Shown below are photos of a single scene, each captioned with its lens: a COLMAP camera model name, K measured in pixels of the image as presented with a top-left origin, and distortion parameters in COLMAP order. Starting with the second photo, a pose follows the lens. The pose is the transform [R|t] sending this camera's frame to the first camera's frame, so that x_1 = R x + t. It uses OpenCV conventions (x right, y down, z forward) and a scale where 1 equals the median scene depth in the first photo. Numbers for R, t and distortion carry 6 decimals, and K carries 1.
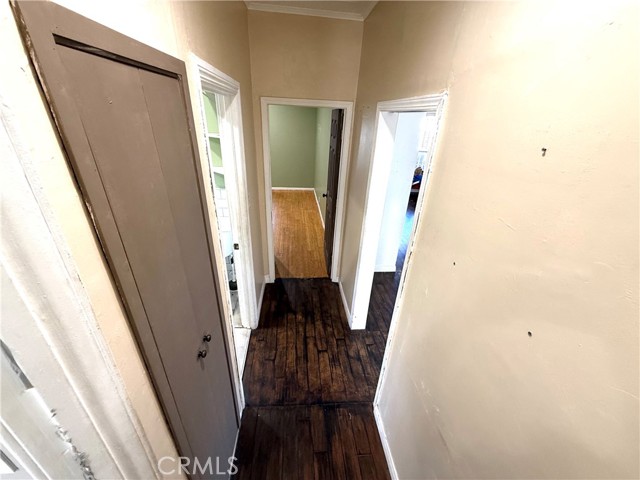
lens RADIAL K [[255.7, 0, 320.0], [0, 255.7, 240.0], [0, 0, 1]] dist [0.004133, 0.000441]
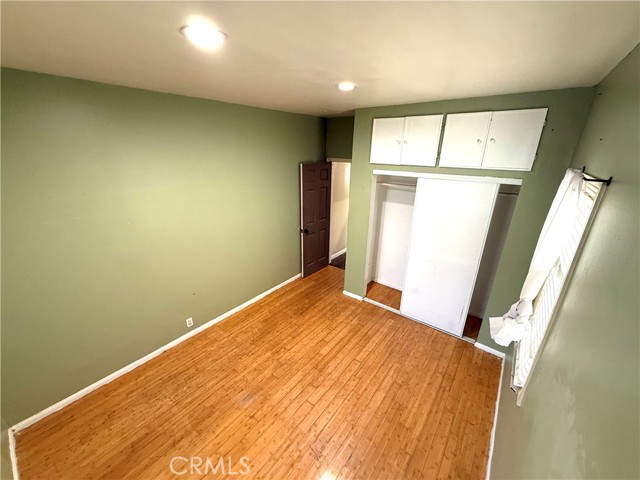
lens RADIAL K [[255.7, 0, 320.0], [0, 255.7, 240.0], [0, 0, 1]] dist [0.004133, 0.000441]
pose [[-0.727658, -0.290973, 0.621167, -0.500160], [0.252272, 0.728582, 0.636810, -0.572666], [-0.637865, 0.620083, -0.456754, 0.982481]]
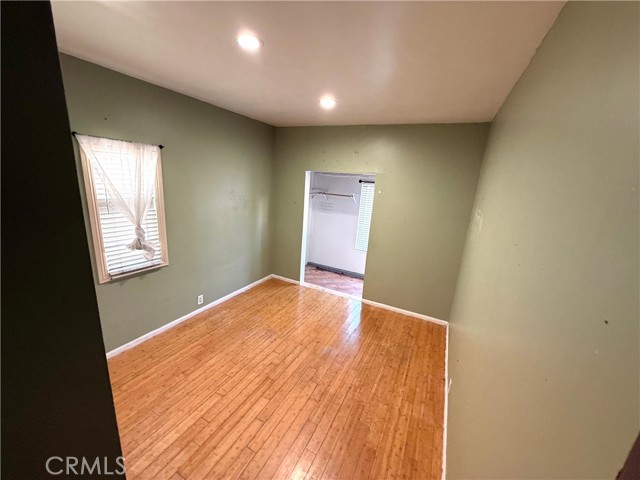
lens RADIAL K [[255.7, 0, 320.0], [0, 255.7, 240.0], [0, 0, 1]] dist [0.004133, 0.000441]
pose [[0.848222, 0.139152, -0.511034, -0.001984], [-0.257580, 0.951460, -0.168456, -0.260782], [0.462788, 0.274520, 0.842892, 0.517179]]
